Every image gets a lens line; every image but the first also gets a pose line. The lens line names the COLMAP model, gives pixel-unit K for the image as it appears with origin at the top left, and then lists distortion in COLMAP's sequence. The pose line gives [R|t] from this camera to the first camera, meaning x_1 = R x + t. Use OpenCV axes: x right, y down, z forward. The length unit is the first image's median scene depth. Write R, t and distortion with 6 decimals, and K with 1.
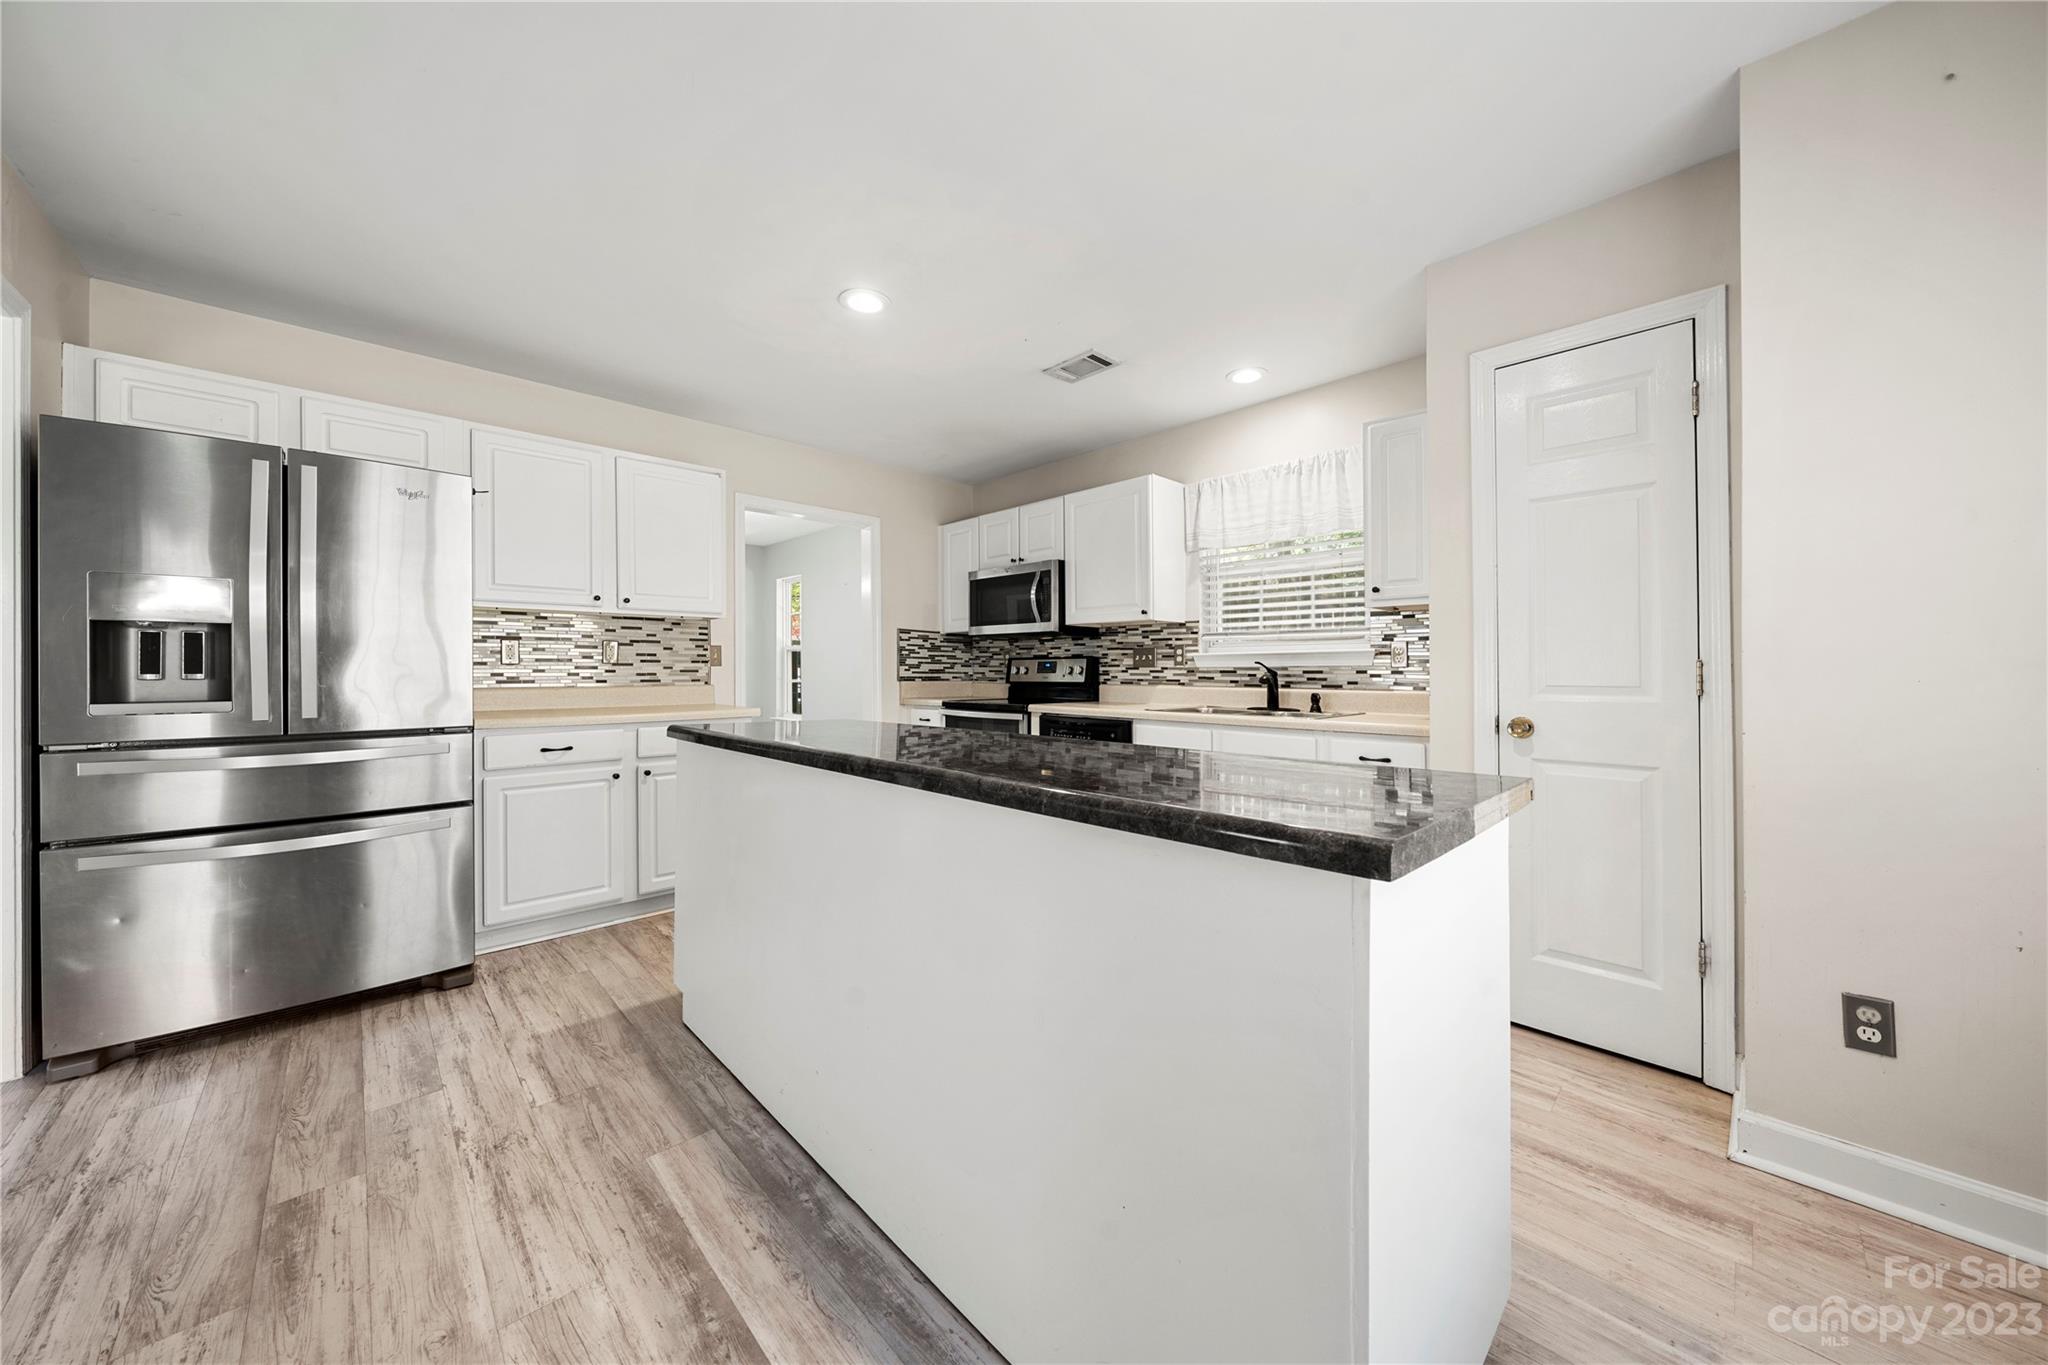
lens RADIAL K [[692.6, 0, 1034.1], [0, 692.6, 668.7], [0, 0, 1]] dist [-0.003328, -0.000178]
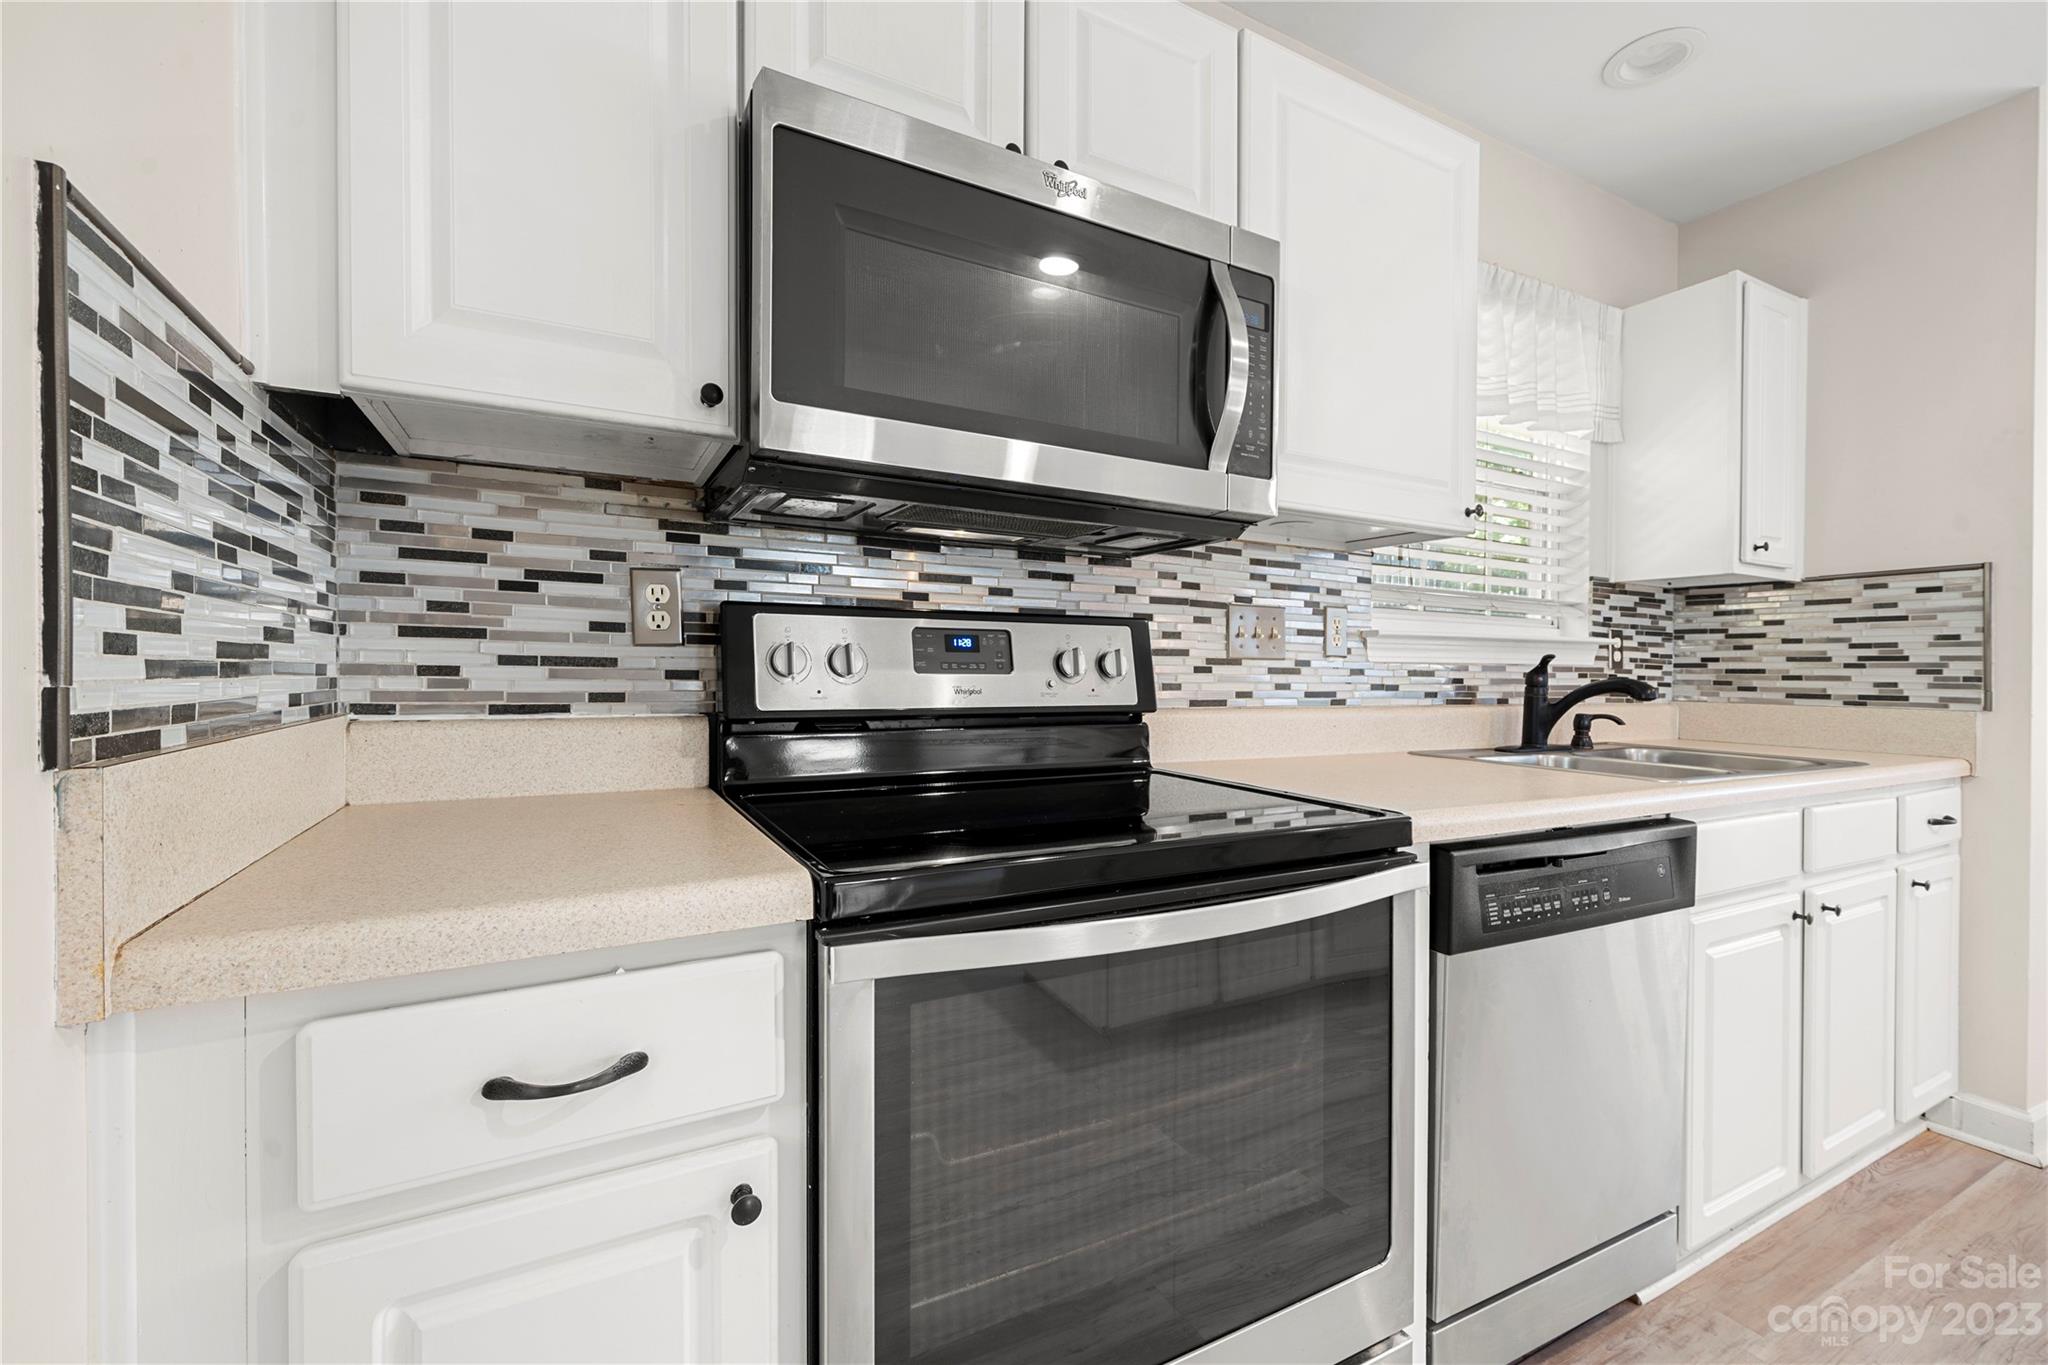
lens RADIAL K [[836.9, 0, 1016.1], [0, 836.9, 676.6], [0, 0, 1]] dist [0.003133, -0.000177]
pose [[0.297873, -0.009149, 0.954562, -0.366428], [-0.017747, 0.999728, 0.015119, 0.003312], [-0.954441, -0.021444, 0.297629, 1.204524]]
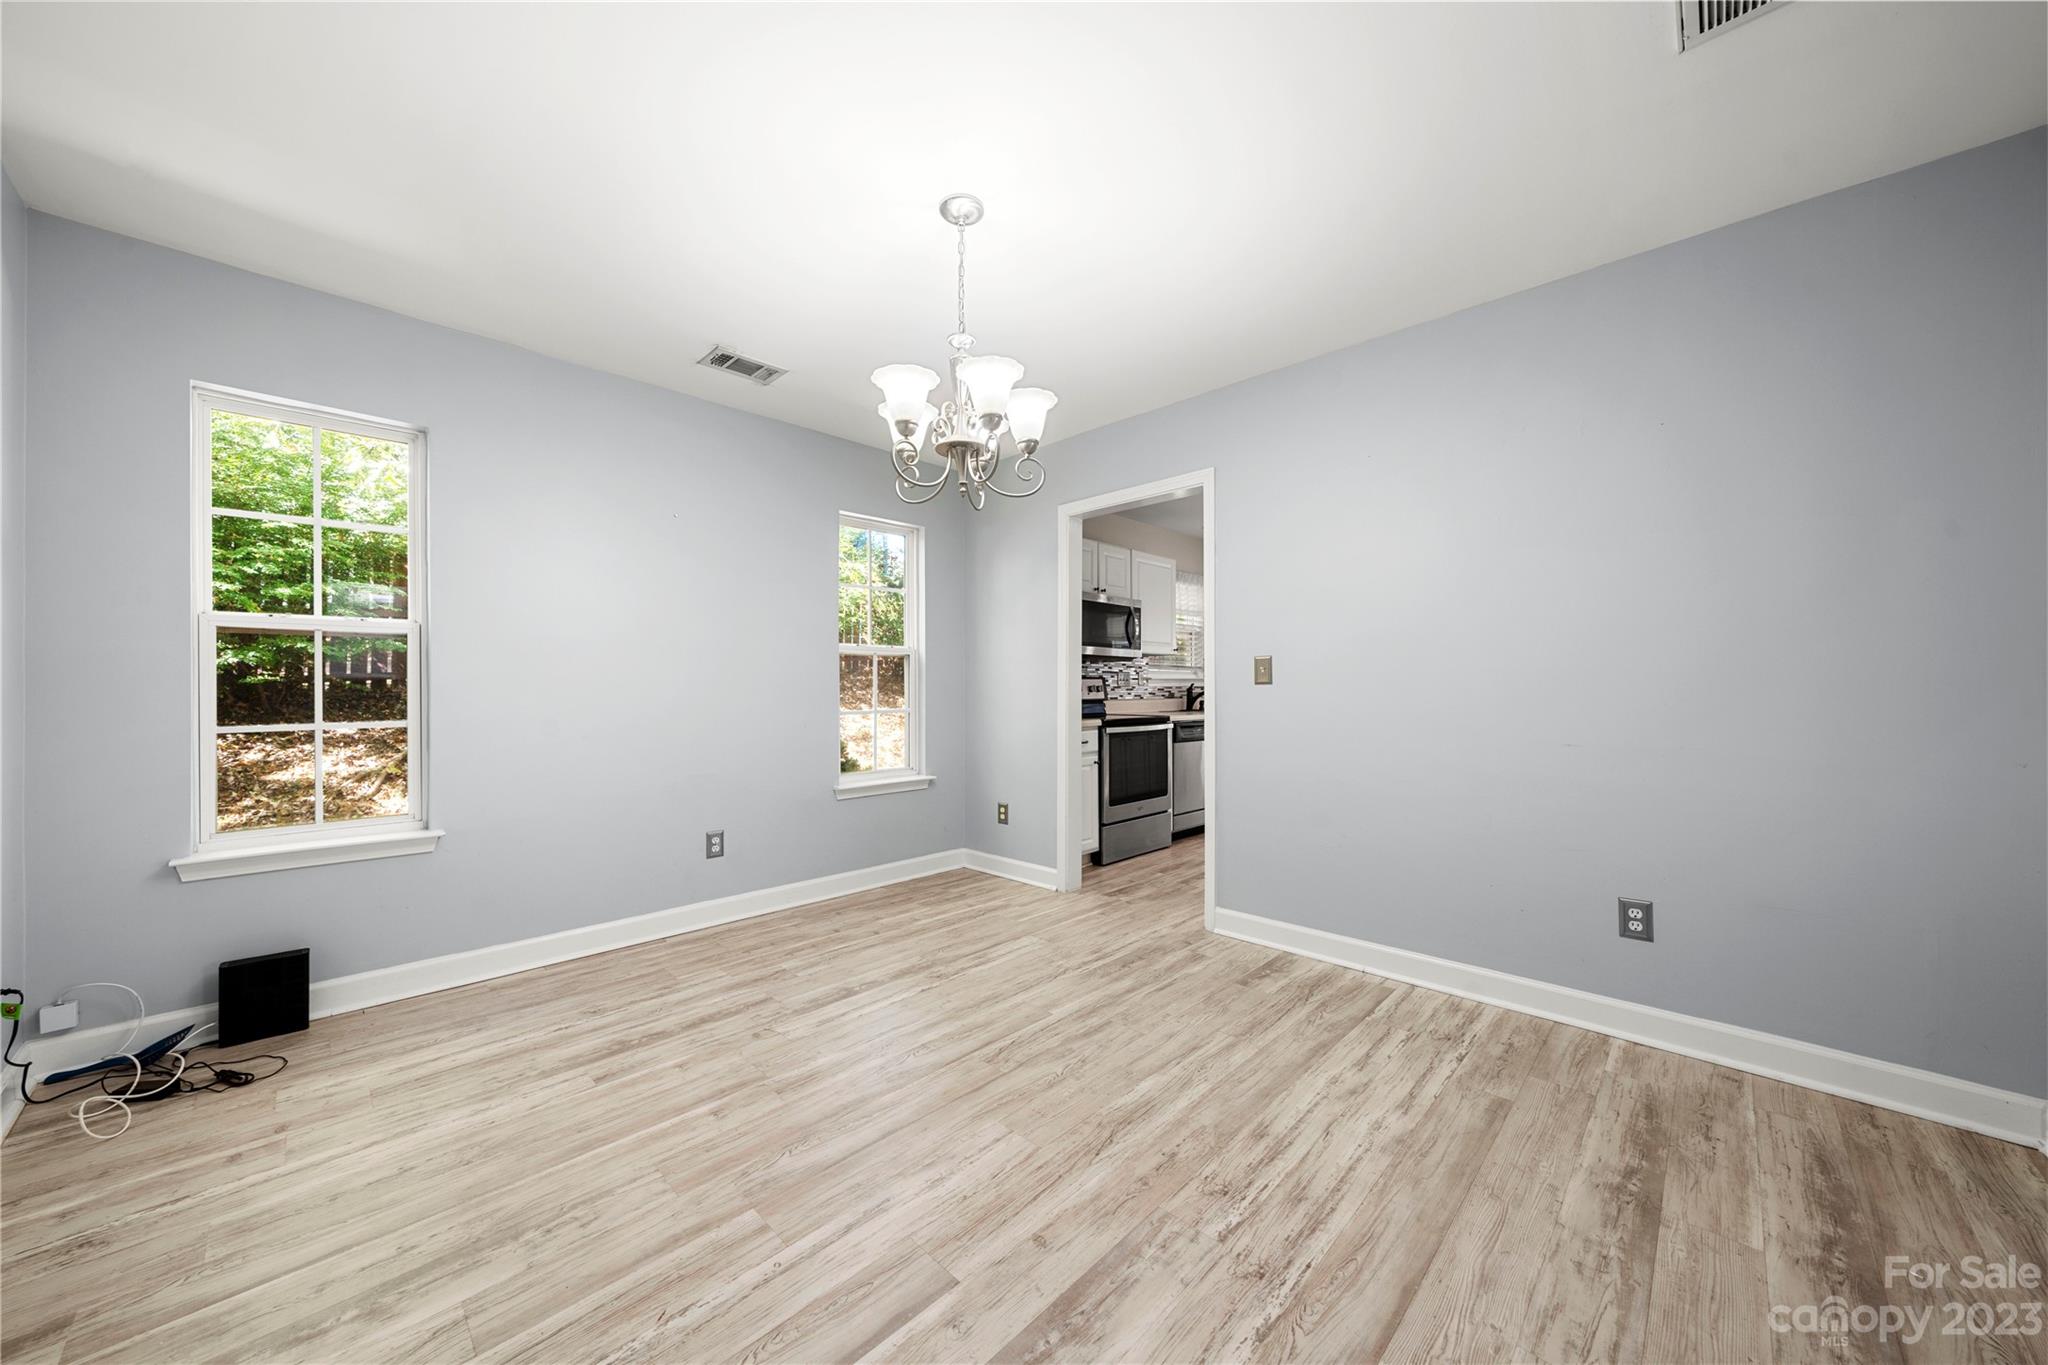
lens RADIAL K [[722.0, 0, 1020.2], [0, 722.0, 683.9], [0, 0, 1]] dist [0.001084, 0.000037]
pose [[-0.018231, 0.008356, 0.999799, -1.531394], [0.002228, 0.999963, -0.008317, 0.005004], [-0.999831, 0.002075, -0.018249, 1.497520]]
